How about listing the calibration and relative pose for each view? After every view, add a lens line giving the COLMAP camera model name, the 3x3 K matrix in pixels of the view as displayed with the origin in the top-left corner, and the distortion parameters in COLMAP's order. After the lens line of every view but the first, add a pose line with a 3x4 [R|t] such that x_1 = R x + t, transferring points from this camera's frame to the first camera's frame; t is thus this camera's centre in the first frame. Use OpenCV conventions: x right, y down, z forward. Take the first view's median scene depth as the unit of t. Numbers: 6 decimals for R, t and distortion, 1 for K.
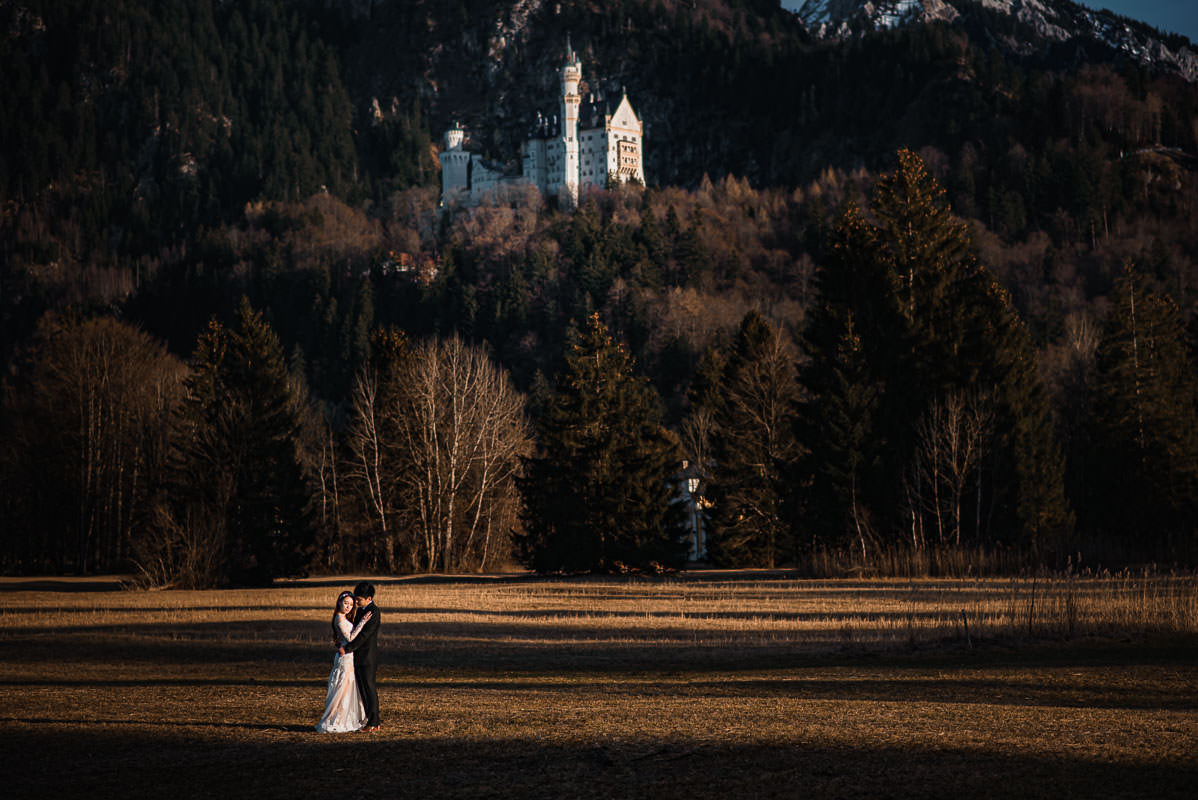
lens RADIAL K [[2831.1, 0, 599.0], [0, 2831.1, 400.0], [0, 0, 1]] dist [0.024951, 0.358942]
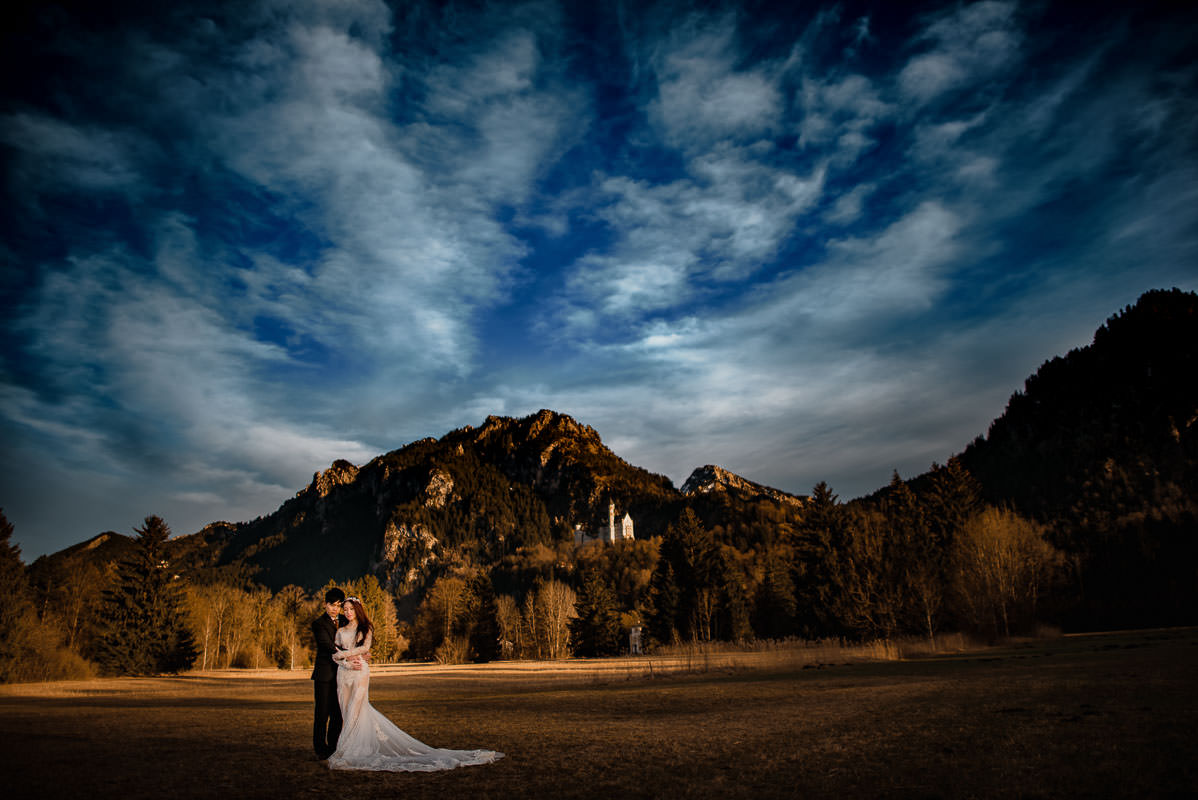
lens RADIAL K [[813.1, 0, 599.0], [0, 813.1, 400.0], [0, 0, 1]] dist [-0.032169, 0.001865]
pose [[0.999122, -0.032473, -0.026468, 0.005461], [0.024937, 0.968673, -0.247083, 0.001633], [0.033663, 0.246206, 0.968633, 0.017716]]
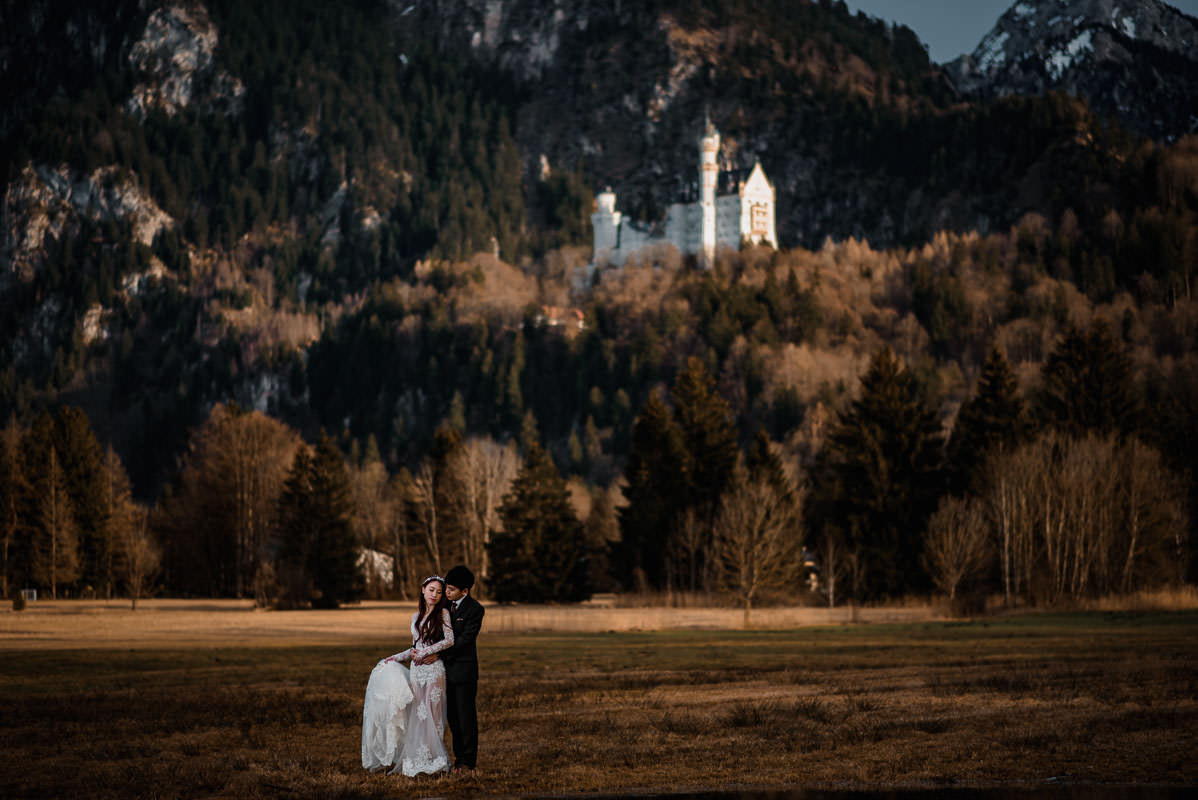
lens RADIAL K [[2807.7, 0, 599.0], [0, 2807.7, 400.0], [0, 0, 1]] dist [0.024026, 0.640139]
pose [[0.997619, 0.006168, -0.068689, 0.023342], [-0.006724, 0.999947, -0.007856, -0.006845], [0.068637, 0.008299, 0.997607, -0.096507]]
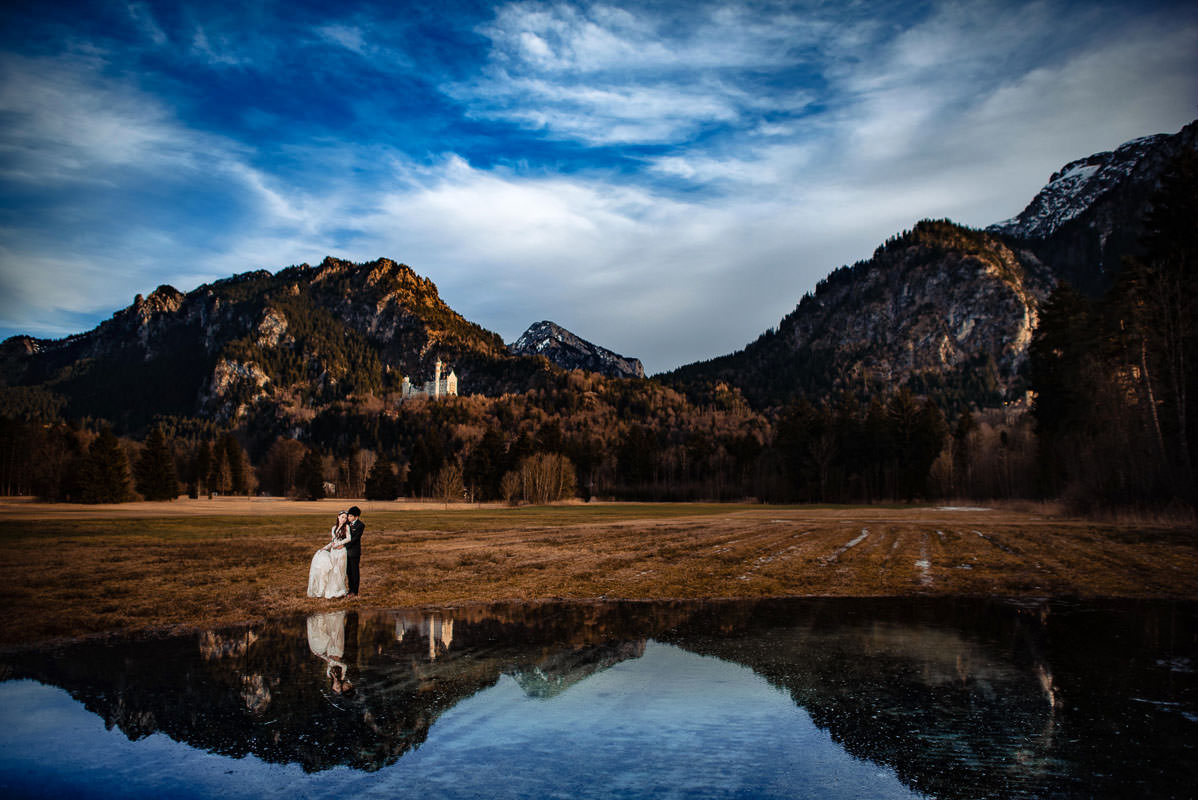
lens RADIAL K [[813.1, 0, 599.0], [0, 813.1, 400.0], [0, 0, 1]] dist [-0.032169, 0.001865]
pose [[0.984914, 0.046355, 0.166719, 0.022707], [-0.036038, 0.997274, -0.064384, -0.006858], [-0.169249, 0.057405, 0.983900, -0.091086]]
